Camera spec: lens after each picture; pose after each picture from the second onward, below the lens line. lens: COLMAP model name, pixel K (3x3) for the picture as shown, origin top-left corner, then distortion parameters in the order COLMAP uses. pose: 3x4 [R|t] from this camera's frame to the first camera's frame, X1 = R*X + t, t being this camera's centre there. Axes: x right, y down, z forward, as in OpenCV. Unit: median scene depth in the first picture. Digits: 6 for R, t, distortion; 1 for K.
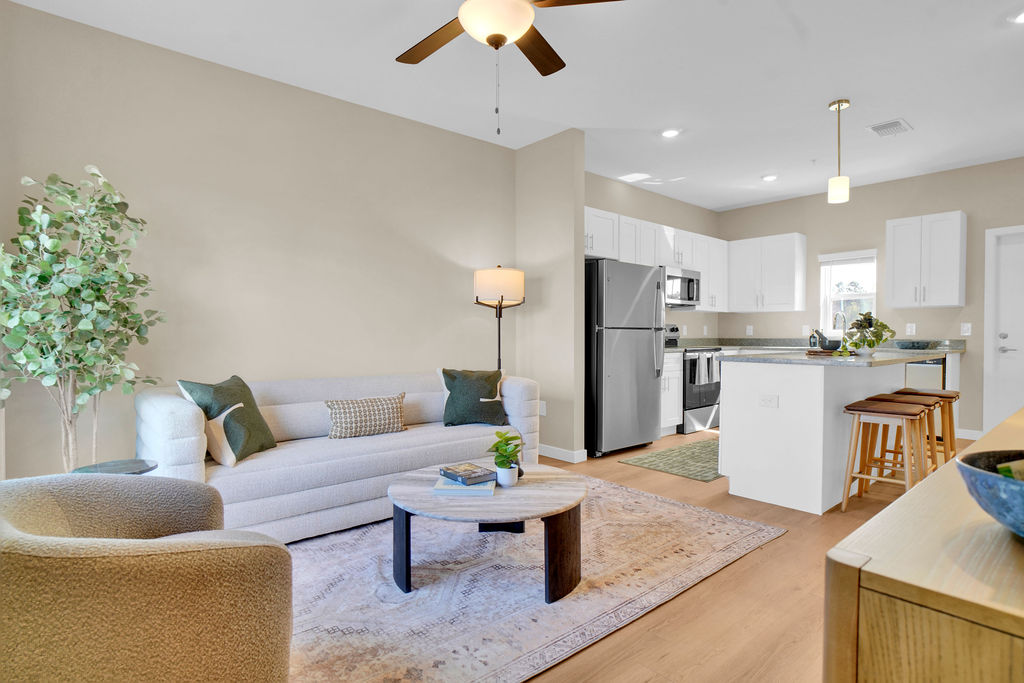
lens RADIAL K [[530.0, 0, 510.0], [0, 530.0, 342.7], [0, 0, 1]] dist [-0.052580, 0.025054]
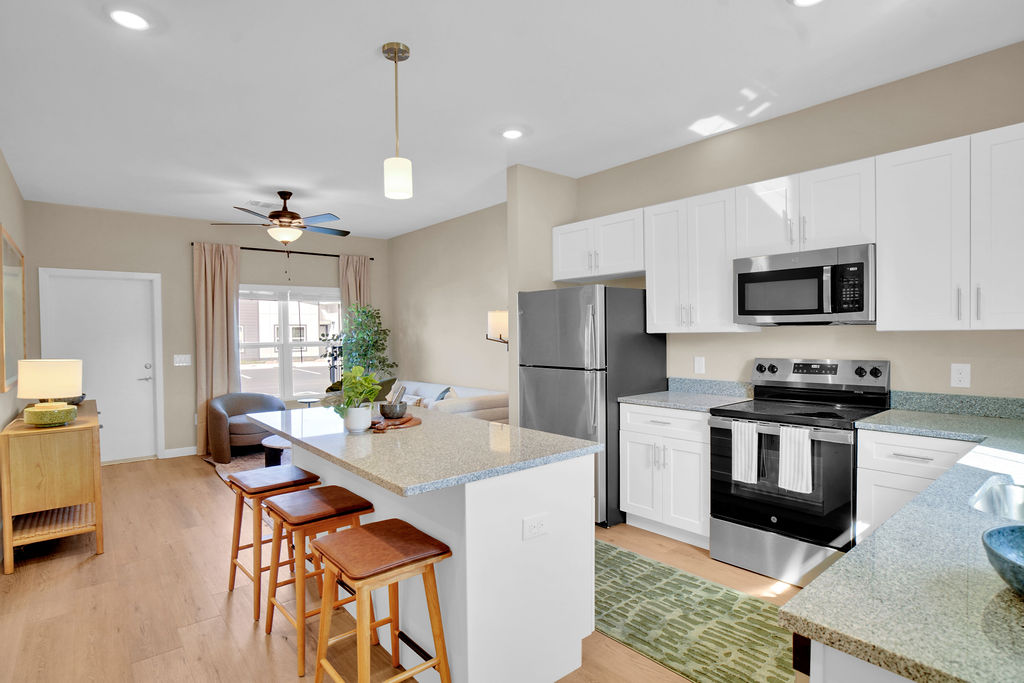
lens RADIAL K [[530.0, 0, 510.0], [0, 530.0, 342.7], [0, 0, 1]] dist [-0.052580, 0.025054]
pose [[-0.013203, 0.013416, -0.999823, 0.896150], [-0.004258, 0.999900, 0.013473, -0.064453], [0.999904, 0.004435, -0.013145, 0.793882]]
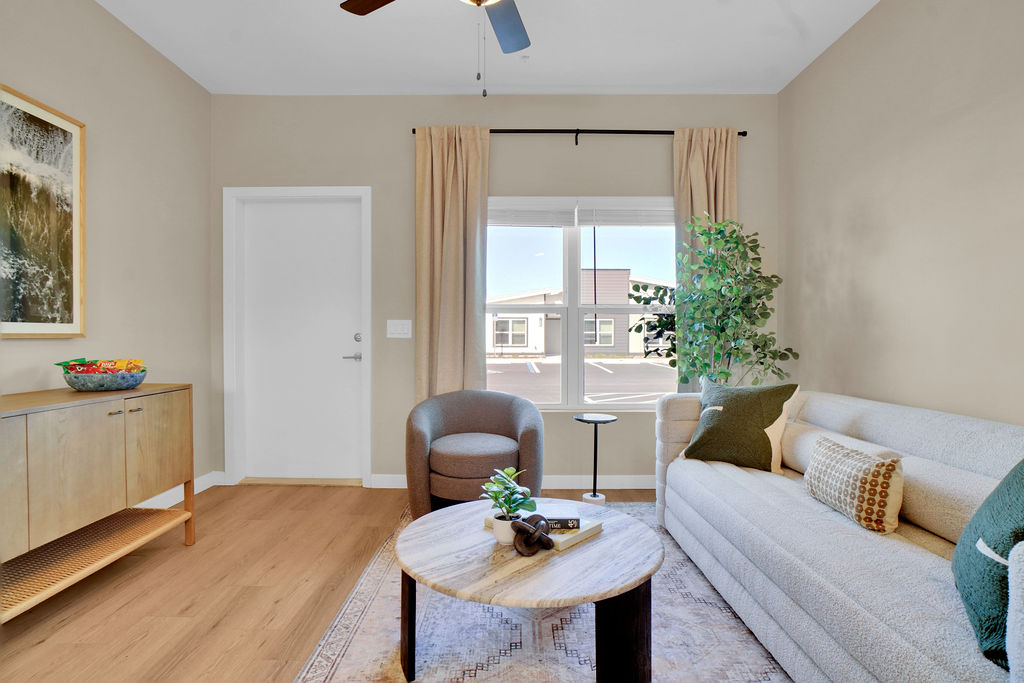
lens RADIAL K [[530.0, 0, 510.0], [0, 530.0, 342.7], [0, 0, 1]] dist [-0.052580, 0.025054]
pose [[-0.652045, 0.004432, -0.758167, 0.235344], [-0.017278, 0.999636, 0.020703, -0.009680], [0.757983, 0.026599, -0.651731, 0.633452]]
